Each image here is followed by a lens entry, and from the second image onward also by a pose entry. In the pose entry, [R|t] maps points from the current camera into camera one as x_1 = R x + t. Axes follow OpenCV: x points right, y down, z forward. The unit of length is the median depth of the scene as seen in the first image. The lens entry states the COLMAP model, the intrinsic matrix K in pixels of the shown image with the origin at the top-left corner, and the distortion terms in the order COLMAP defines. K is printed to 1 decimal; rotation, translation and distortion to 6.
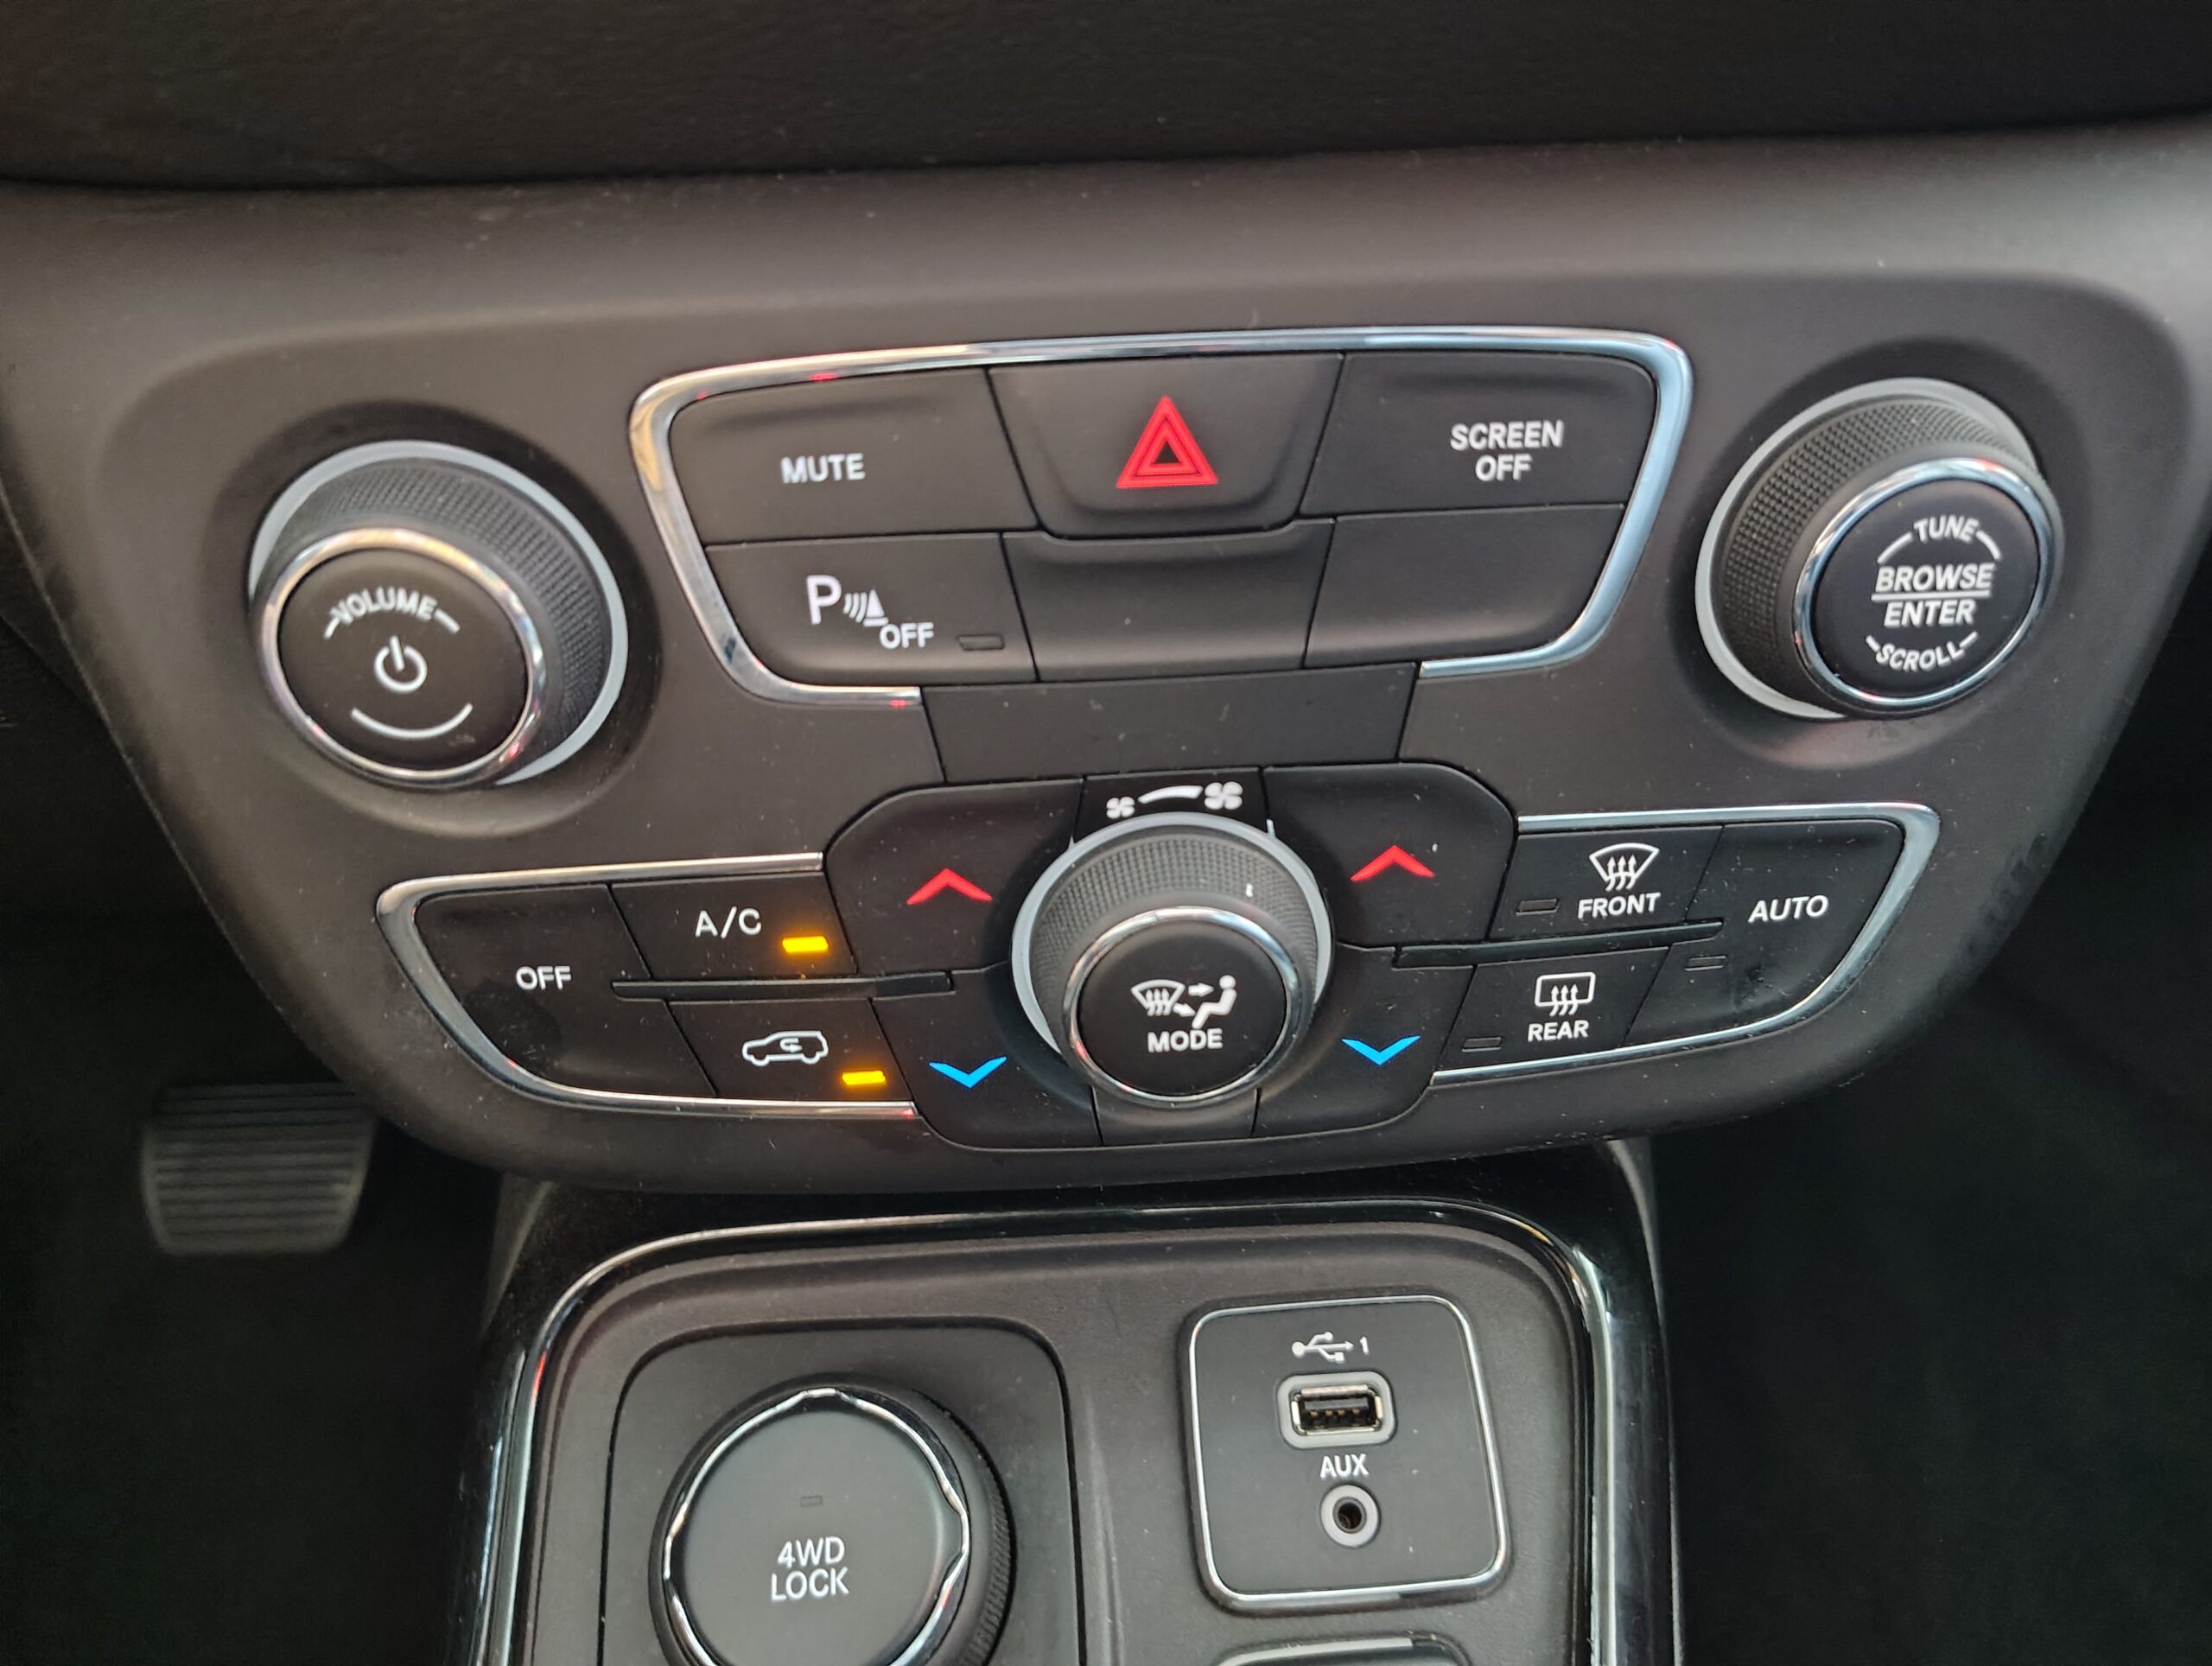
lens RADIAL K [[1569.8, 0, 1087.7], [0, 1569.8, 816.6], [0, 0, 1]] dist [0.017184, -0.032598]
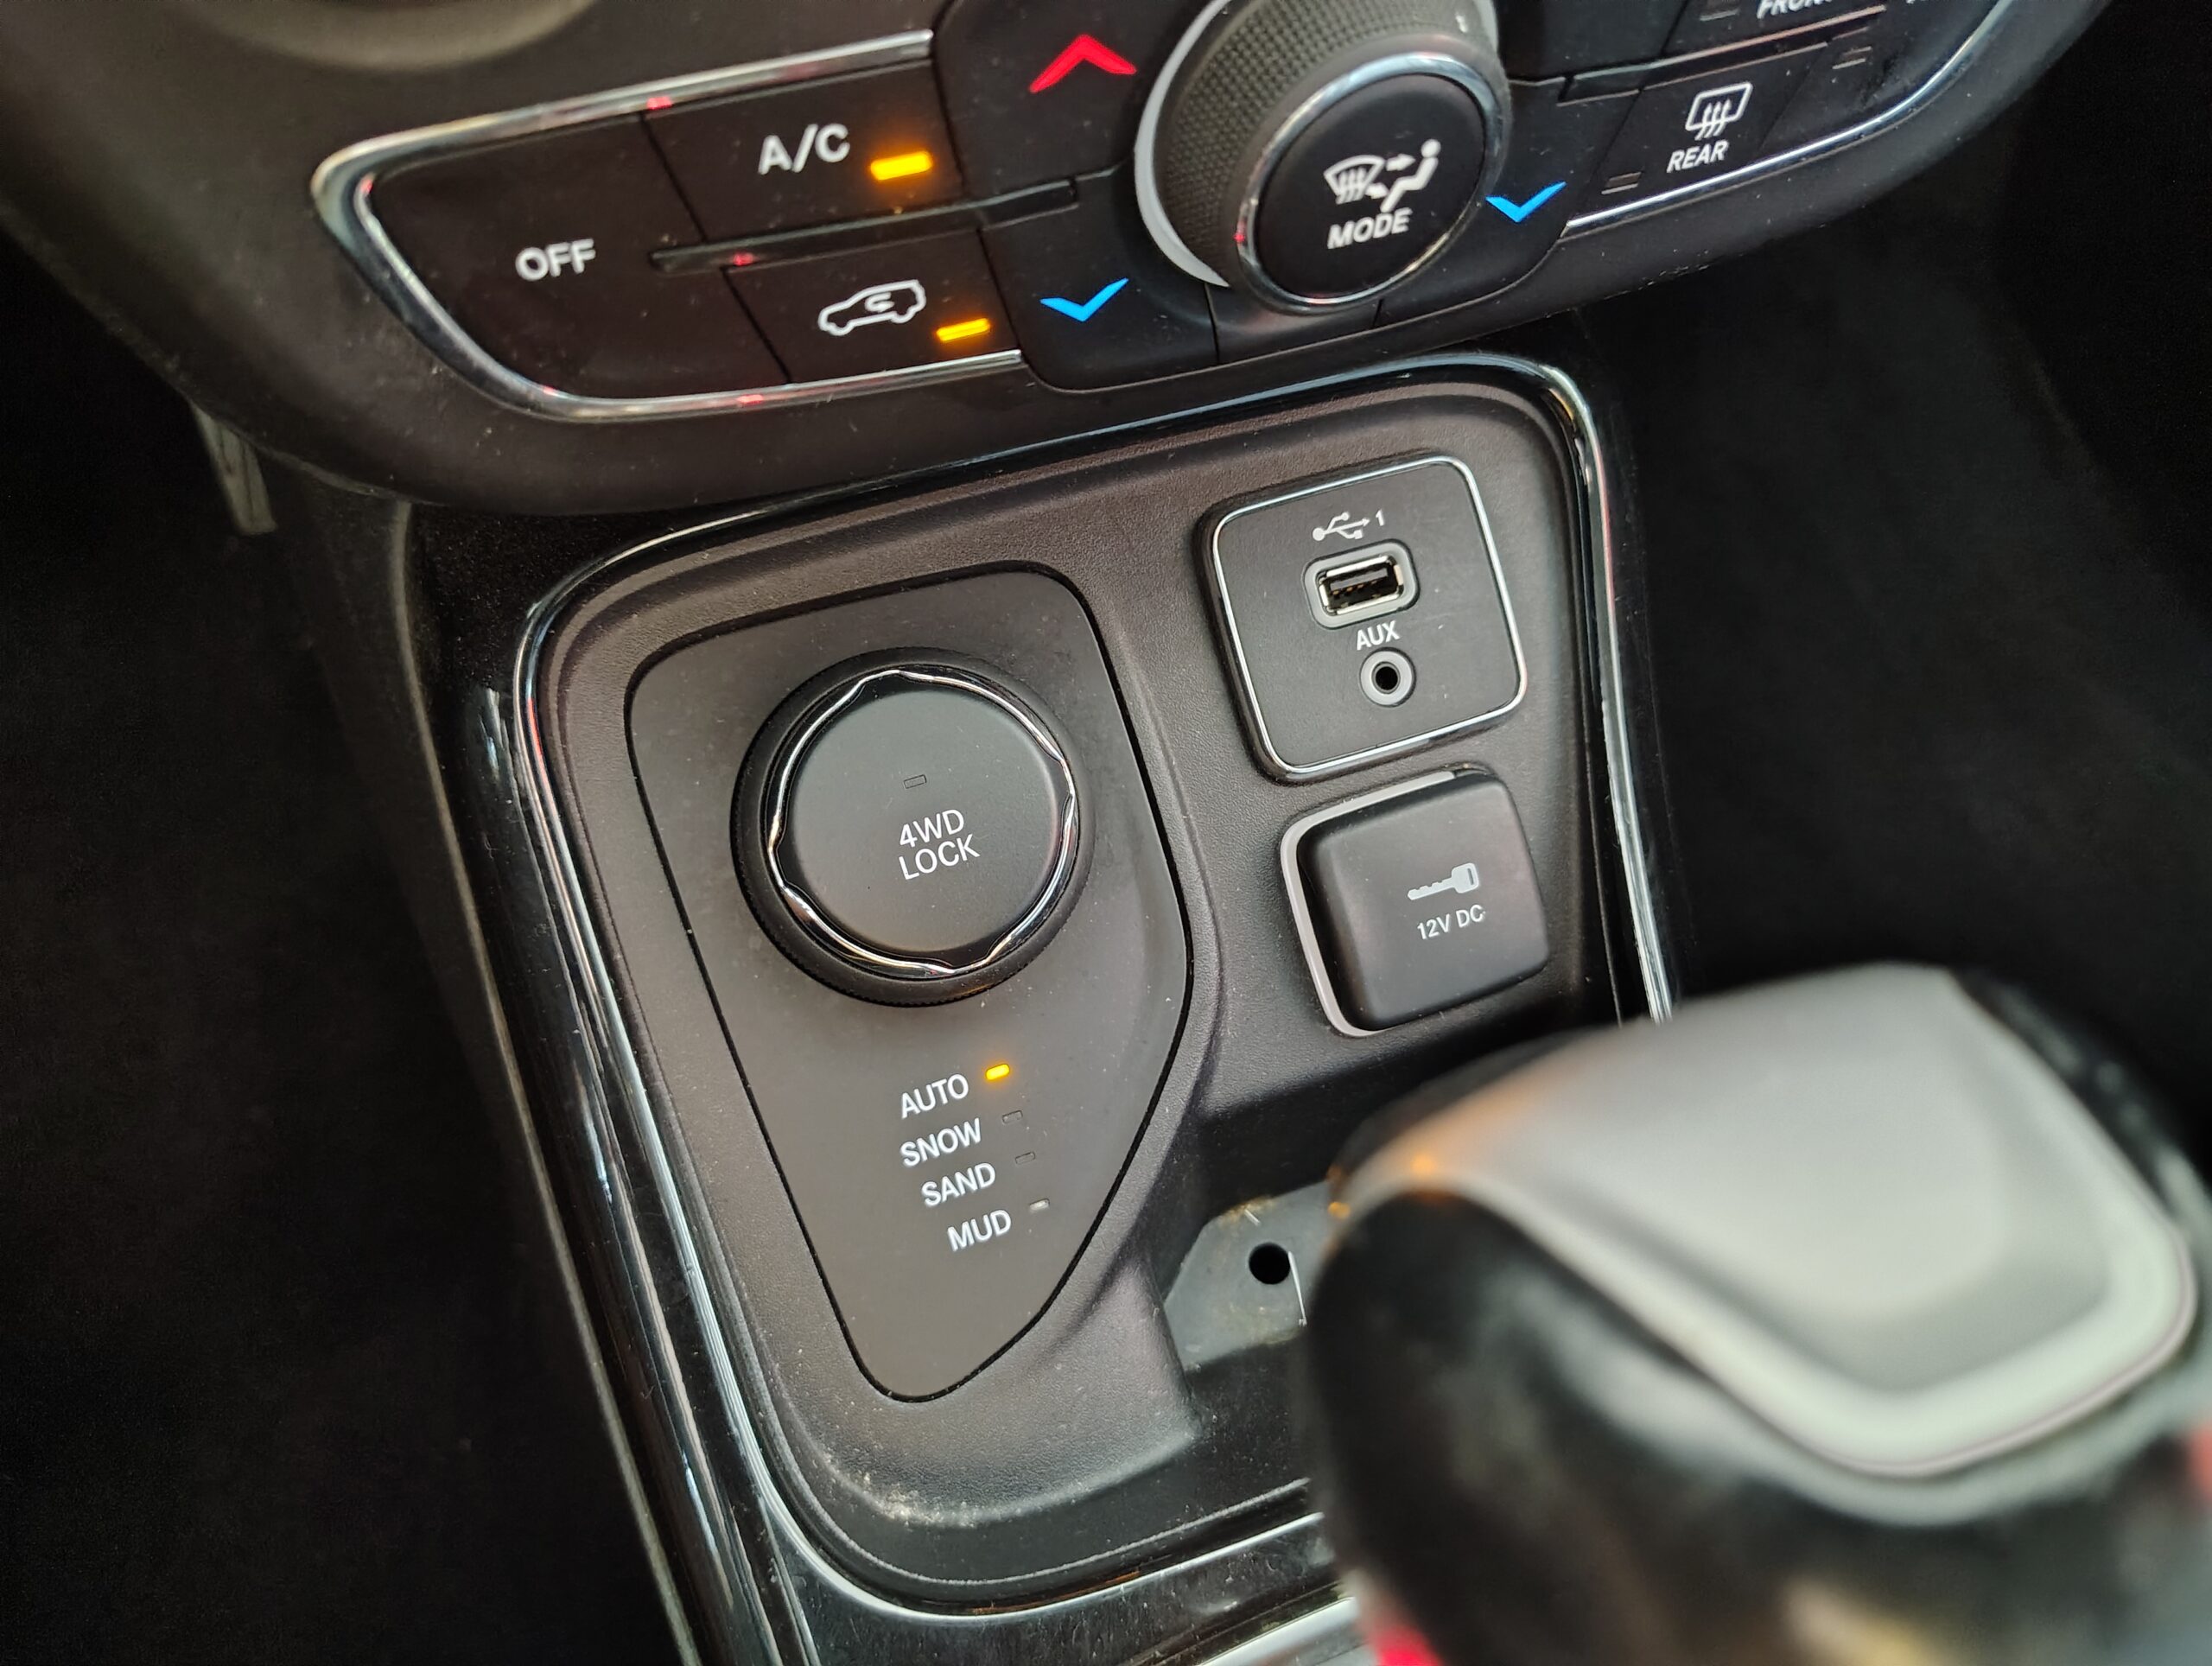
lens RADIAL K [[1569.8, 0, 1091.6], [0, 1569.8, 819.9], [0, 0, 1]] dist [0.017184, -0.032598]
pose [[0.951290, -0.221141, 0.214812, -0.311129], [0.082073, 0.853276, 0.514961, -0.032081], [-0.297173, -0.472247, 0.829862, 0.178474]]
